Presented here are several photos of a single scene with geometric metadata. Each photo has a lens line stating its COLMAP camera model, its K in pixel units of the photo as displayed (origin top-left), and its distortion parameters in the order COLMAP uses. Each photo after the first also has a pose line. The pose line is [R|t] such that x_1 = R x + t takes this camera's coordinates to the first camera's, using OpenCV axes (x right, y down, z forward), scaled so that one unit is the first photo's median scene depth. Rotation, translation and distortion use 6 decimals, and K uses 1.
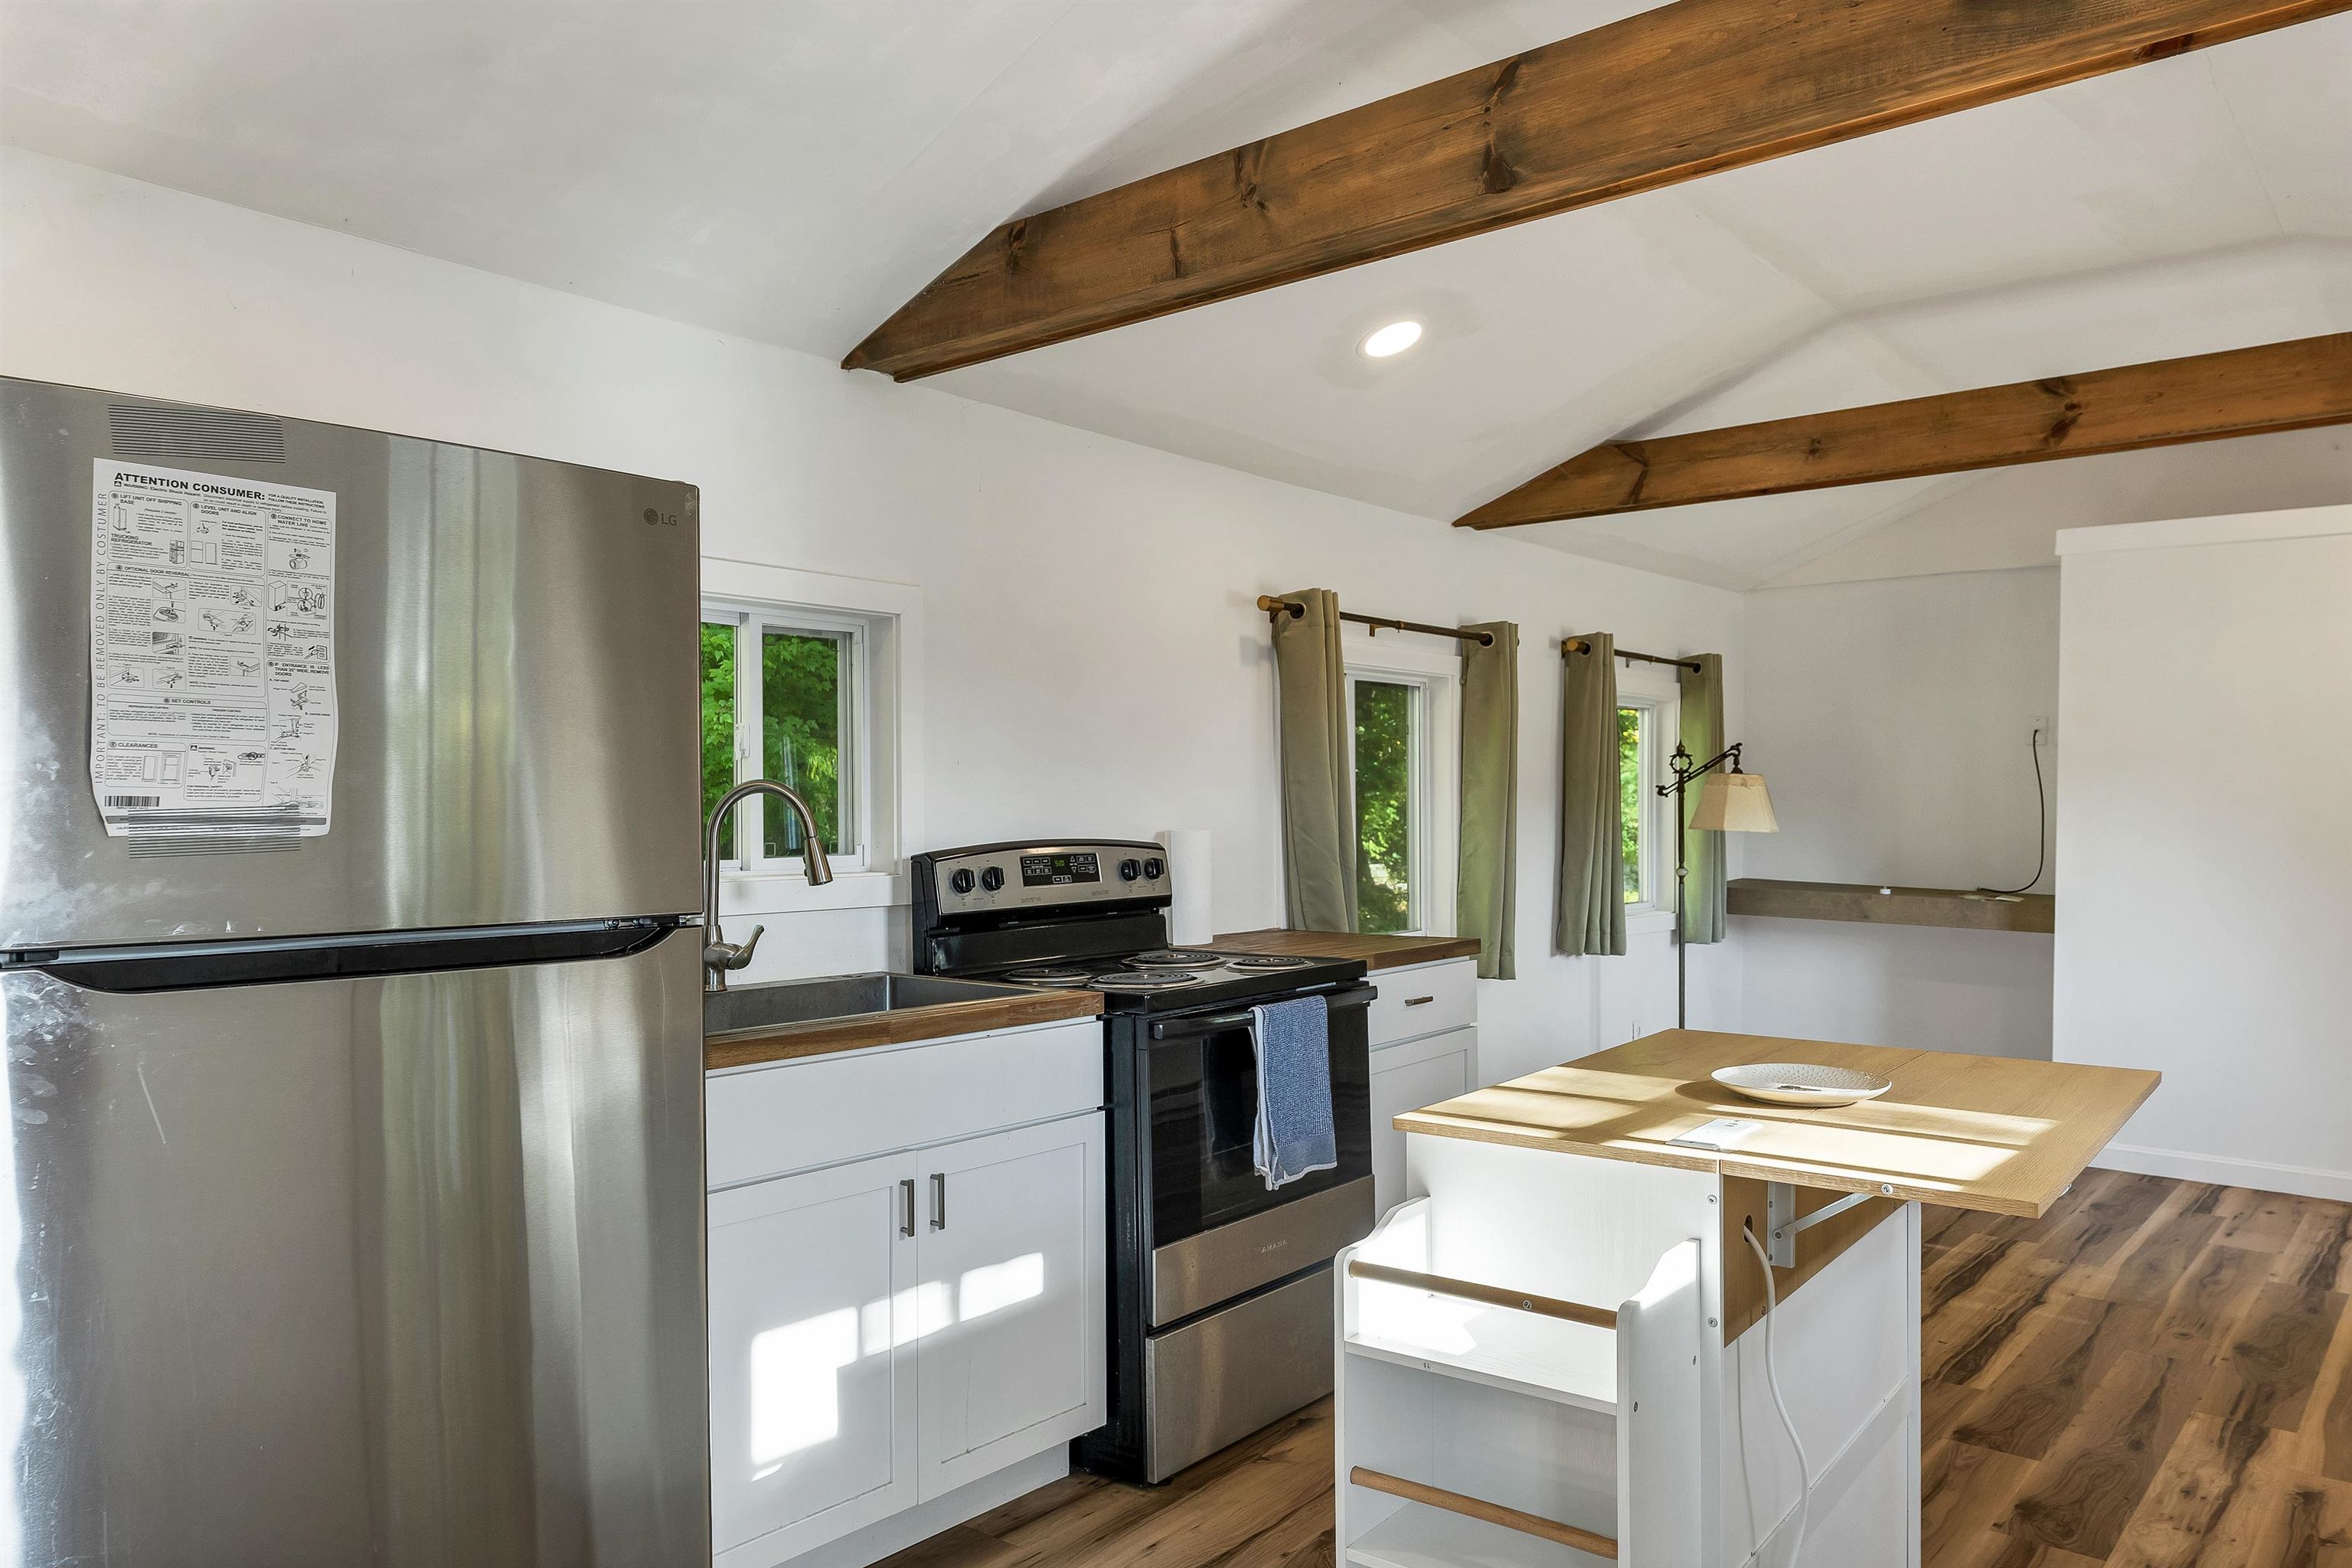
lens RADIAL K [[1615.8, 0, 1175.2], [0, 1615.8, 808.5], [0, 0, 1]] dist [-0.002893, -0.000910]
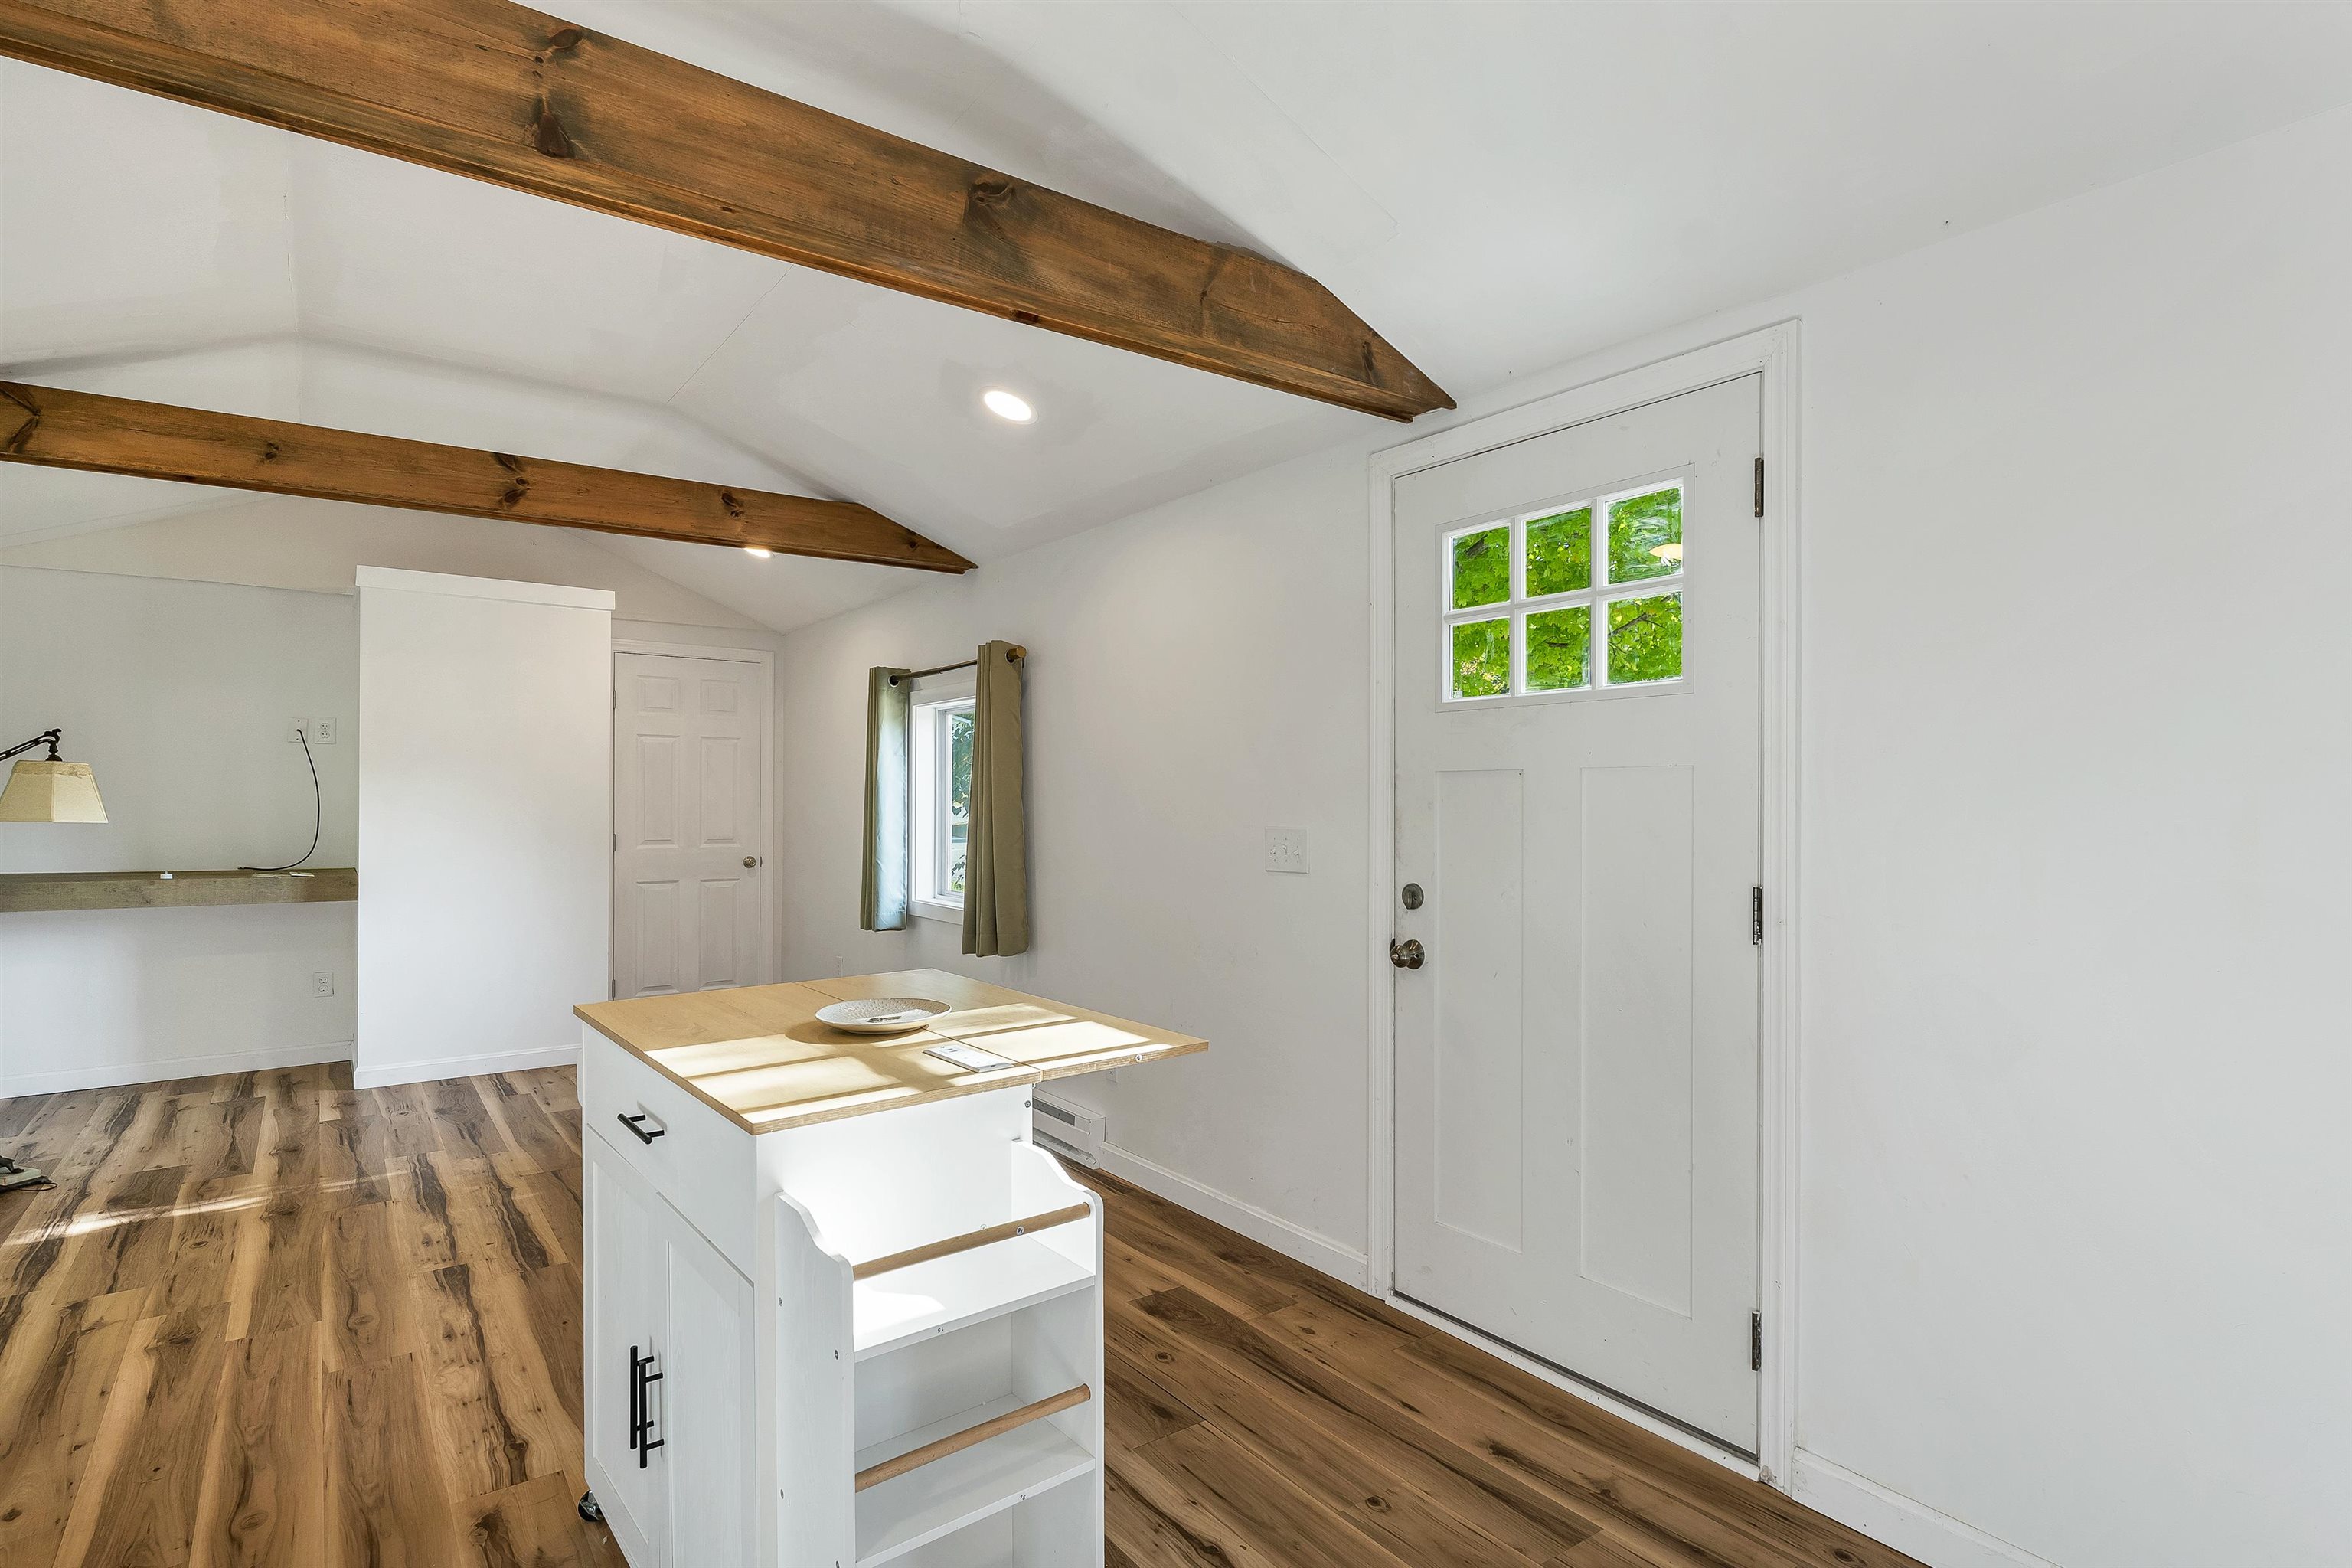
lens RADIAL K [[1174.4, 0, 1173.7], [0, 1174.4, 807.2], [0, 0, 1]] dist [0.006528, -0.001766]
pose [[0.238314, -0.015374, 0.971066, -0.257512], [0.004276, 0.999882, 0.014781, -0.003713], [-0.971179, 0.000630, 0.238352, 0.313211]]
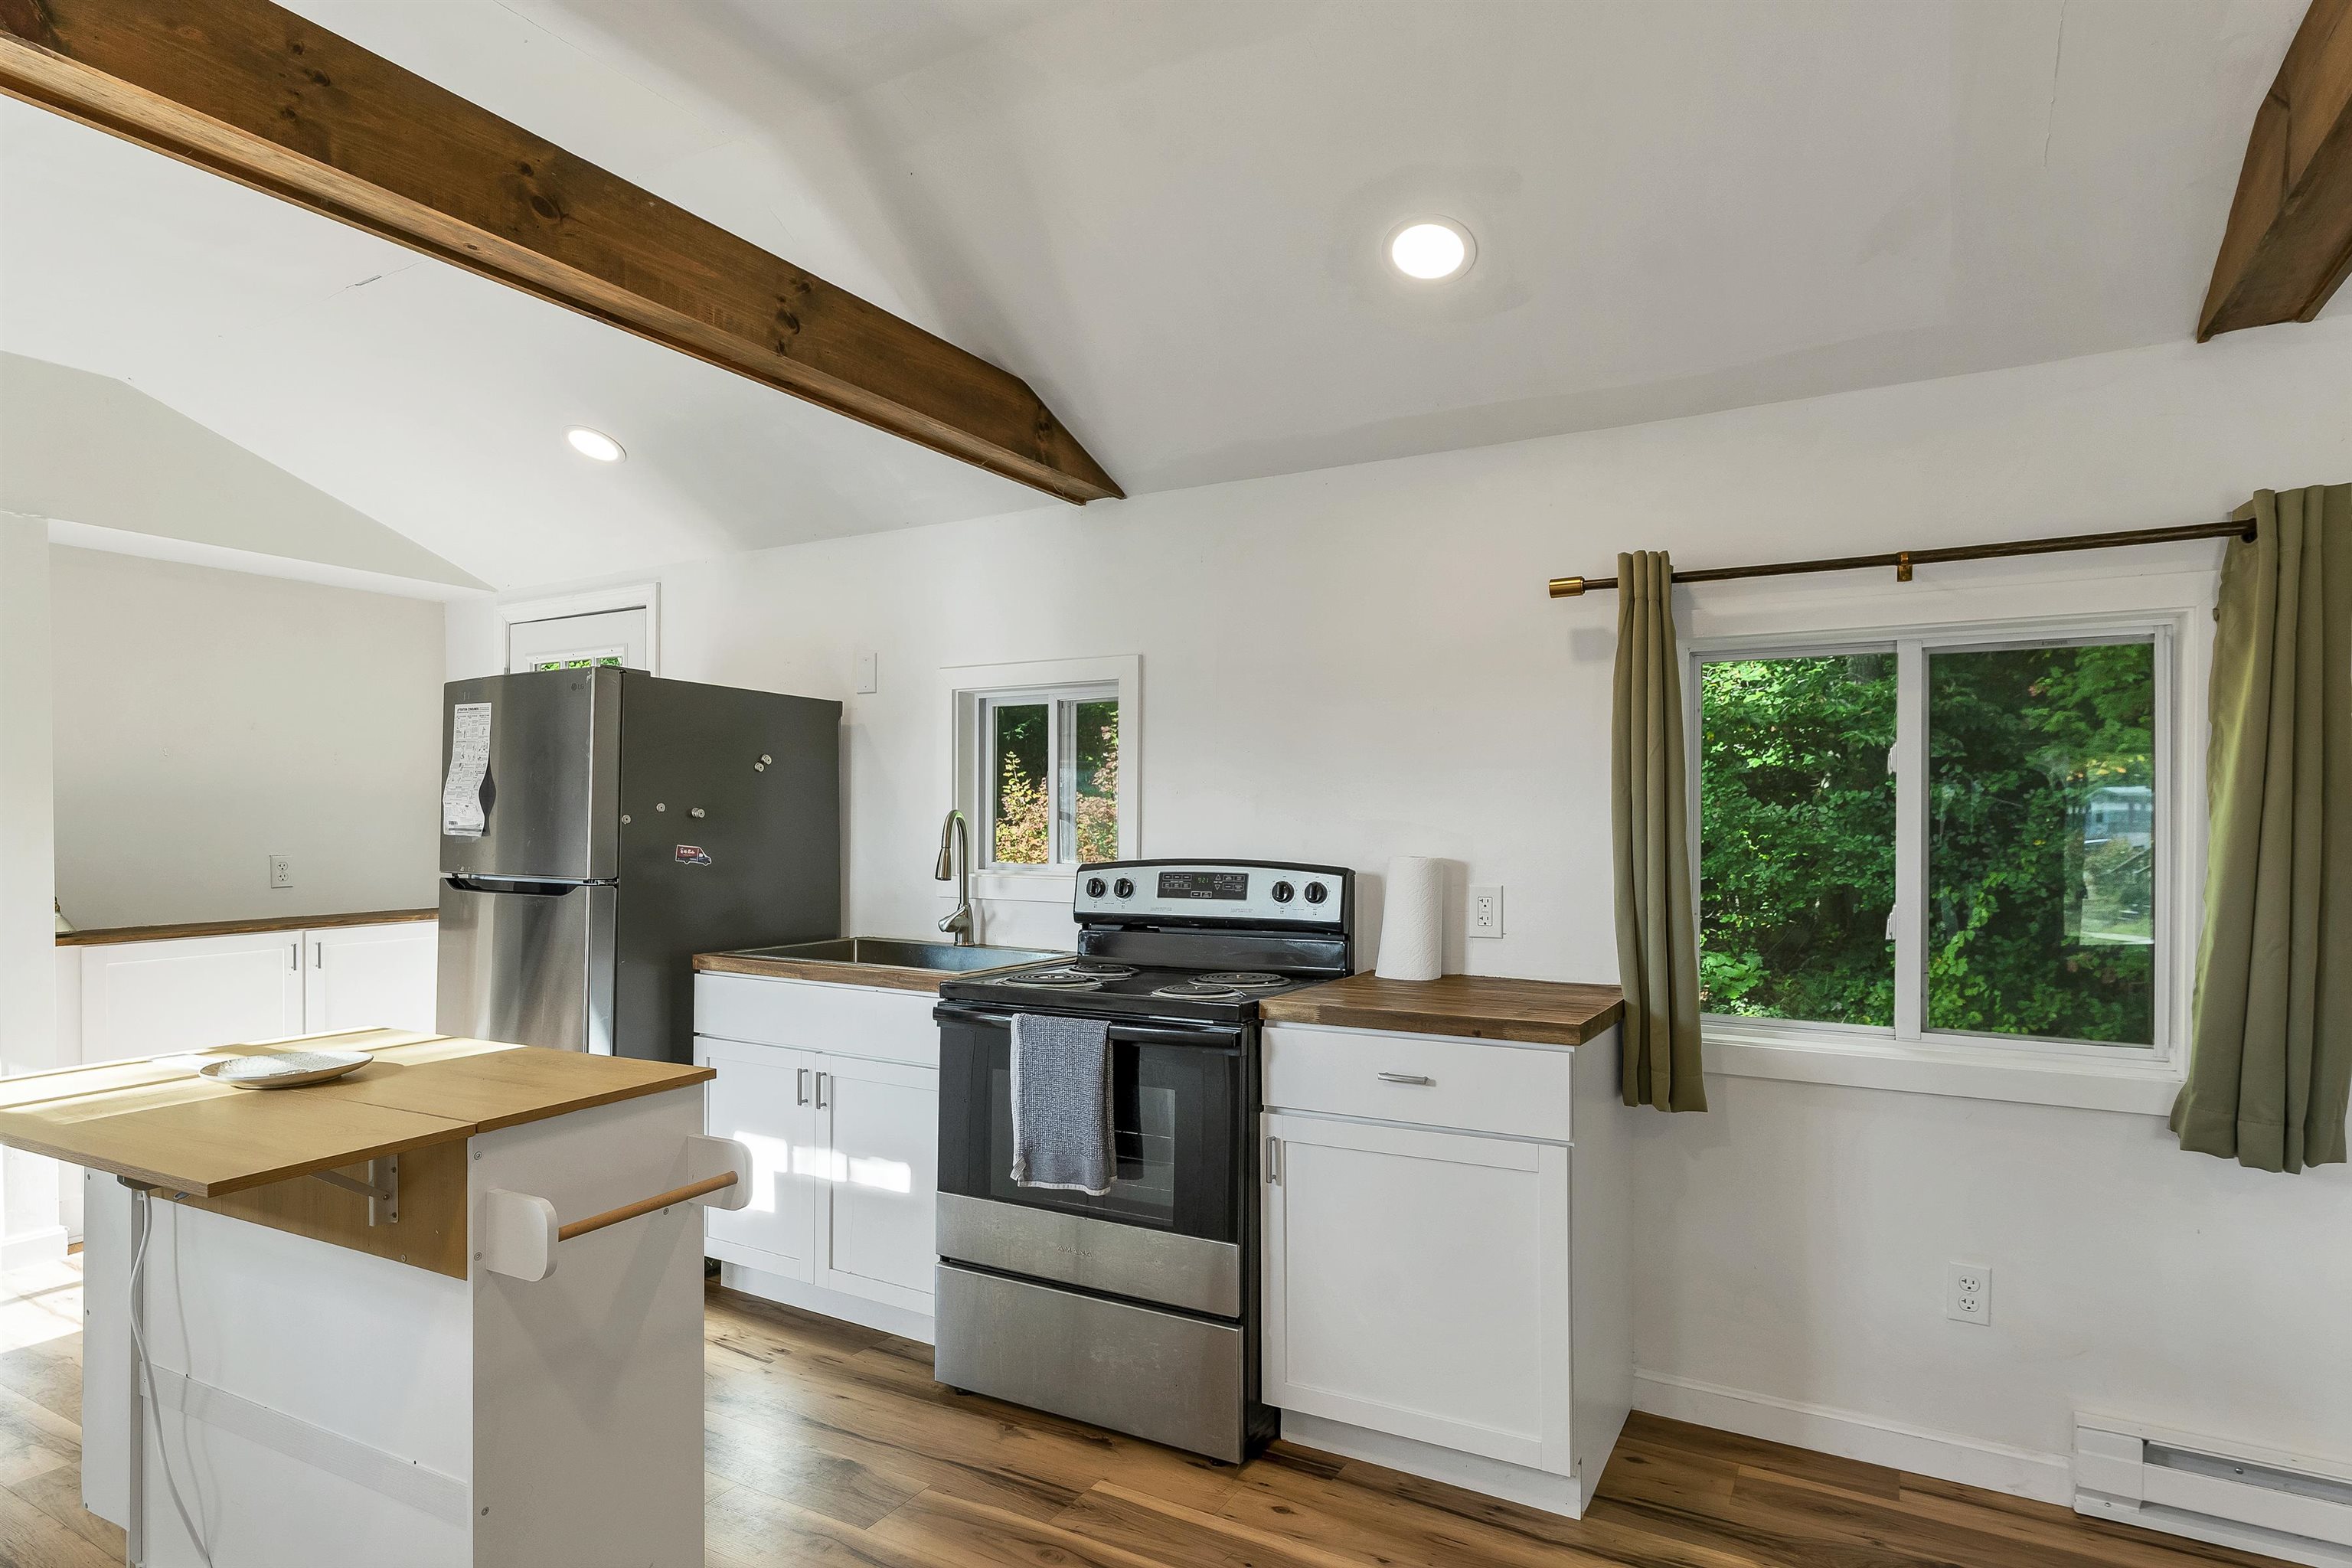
lens RADIAL K [[1259.9, 0, 1171.7], [0, 1259.9, 817.1], [0, 0, 1]] dist [0.001157, -0.000302]
pose [[0.171648, -0.000102, -0.985158, 0.788999], [-0.006201, 0.999980, -0.001184, -0.008886], [0.985139, 0.006312, 0.171644, 0.828940]]
